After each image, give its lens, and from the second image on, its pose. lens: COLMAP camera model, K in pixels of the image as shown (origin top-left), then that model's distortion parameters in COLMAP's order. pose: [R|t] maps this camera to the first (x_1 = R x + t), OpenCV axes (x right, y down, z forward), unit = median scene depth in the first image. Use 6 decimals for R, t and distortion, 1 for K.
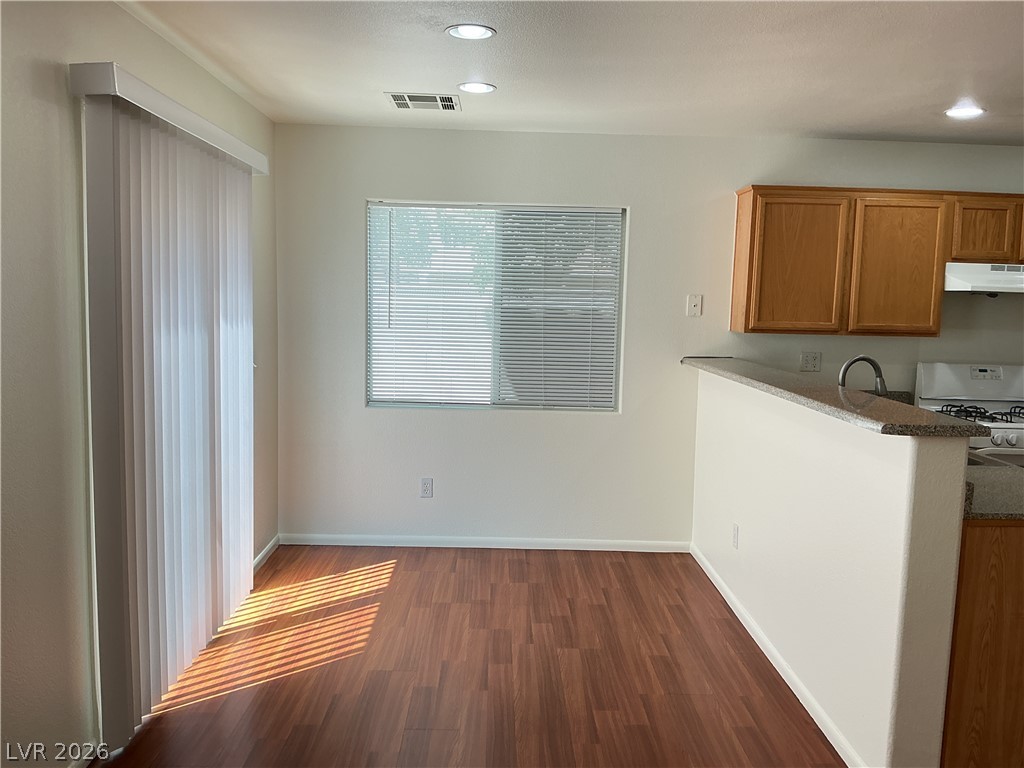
lens RADIAL K [[856.1, 0, 512.0], [0, 856.1, 384.0], [0, 0, 1]] dist [0.143743, -0.287554]
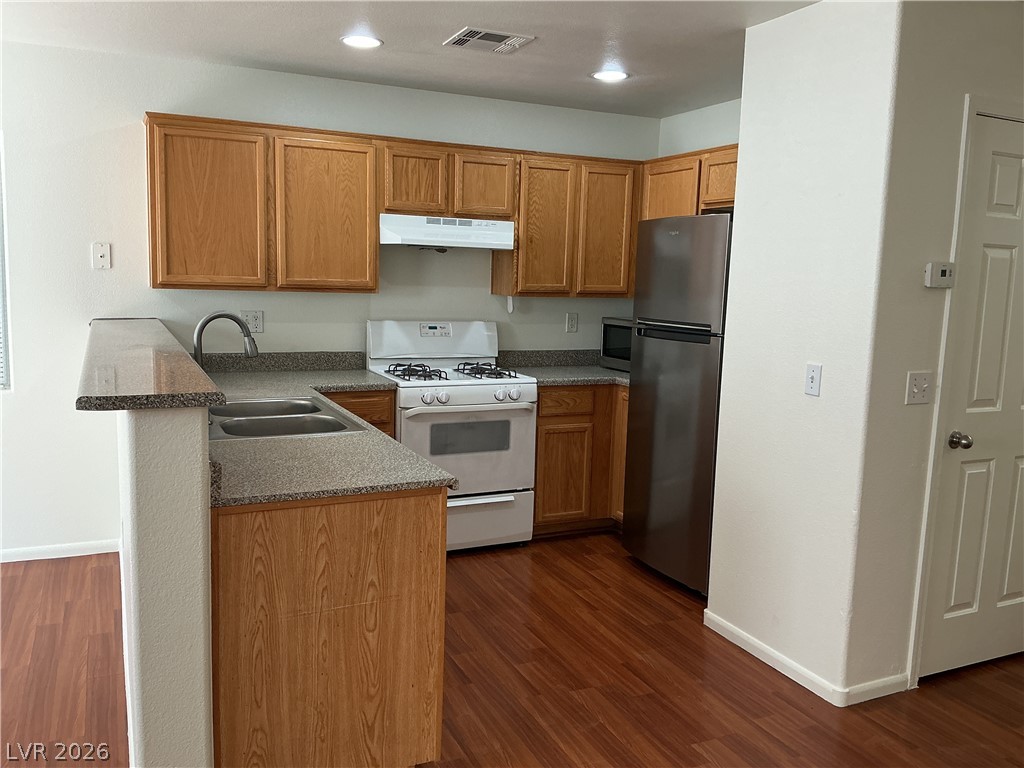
lens RADIAL K [[856.1, 0, 512.0], [0, 856.1, 384.0], [0, 0, 1]] dist [0.143743, -0.287554]
pose [[0.918173, -0.050087, 0.393000, 0.255147], [0.034756, 0.998335, 0.046034, 0.006888], [-0.394651, -0.028608, 0.918386, 0.080867]]
